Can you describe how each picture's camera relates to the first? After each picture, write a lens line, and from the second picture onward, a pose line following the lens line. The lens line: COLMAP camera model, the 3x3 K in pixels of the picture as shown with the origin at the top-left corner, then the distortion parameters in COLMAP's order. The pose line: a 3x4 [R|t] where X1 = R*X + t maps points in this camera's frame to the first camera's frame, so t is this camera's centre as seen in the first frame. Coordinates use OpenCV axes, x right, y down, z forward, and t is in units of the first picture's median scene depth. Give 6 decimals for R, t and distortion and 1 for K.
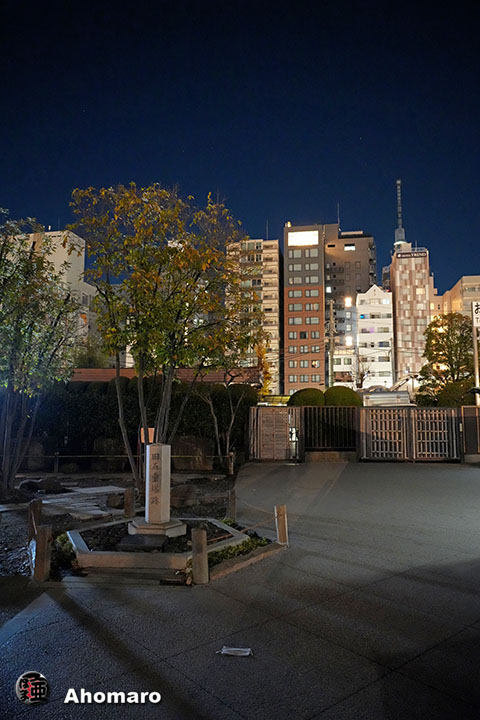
lens RADIAL K [[497.4, 0, 240.0], [0, 497.4, 360.0], [0, 0, 1]] dist [-0.000573, -0.000074]
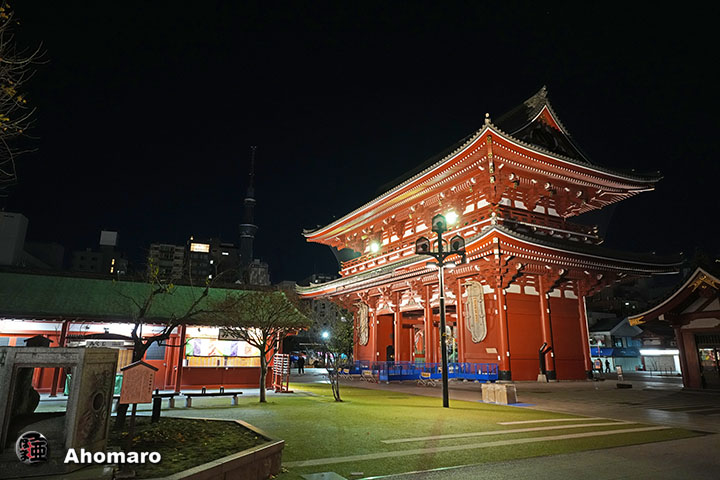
lens RADIAL K [[471.3, 0, 360.0], [0, 471.3, 240.0], [0, 0, 1]] dist [-0.002024, 0.000565]
pose [[0.844168, 0.134748, 0.518868, -0.249463], [-0.065860, 0.986630, -0.149073, -0.065623], [-0.532018, 0.091670, 0.841756, -0.645654]]
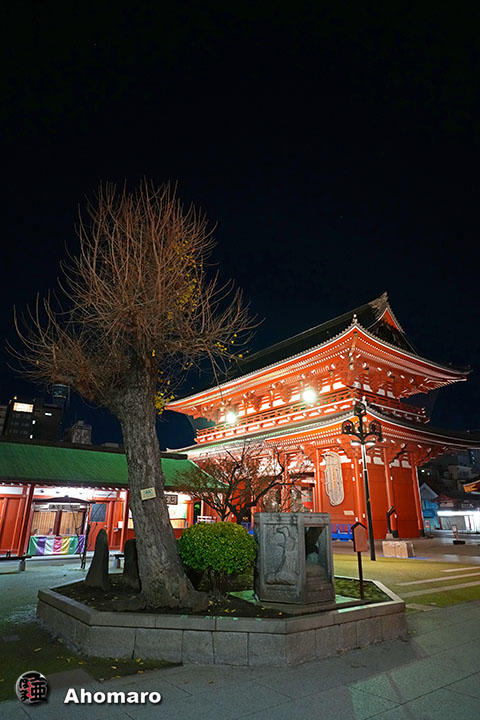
lens RADIAL K [[437.9, 0, 240.0], [0, 437.9, 360.0], [0, 0, 1]] dist [-0.017860, 0.001789]
pose [[0.745868, 0.231149, 0.624701, -0.294754], [-0.078367, 0.961796, -0.262312, -0.064407], [-0.661467, 0.146694, 0.735487, -0.634441]]
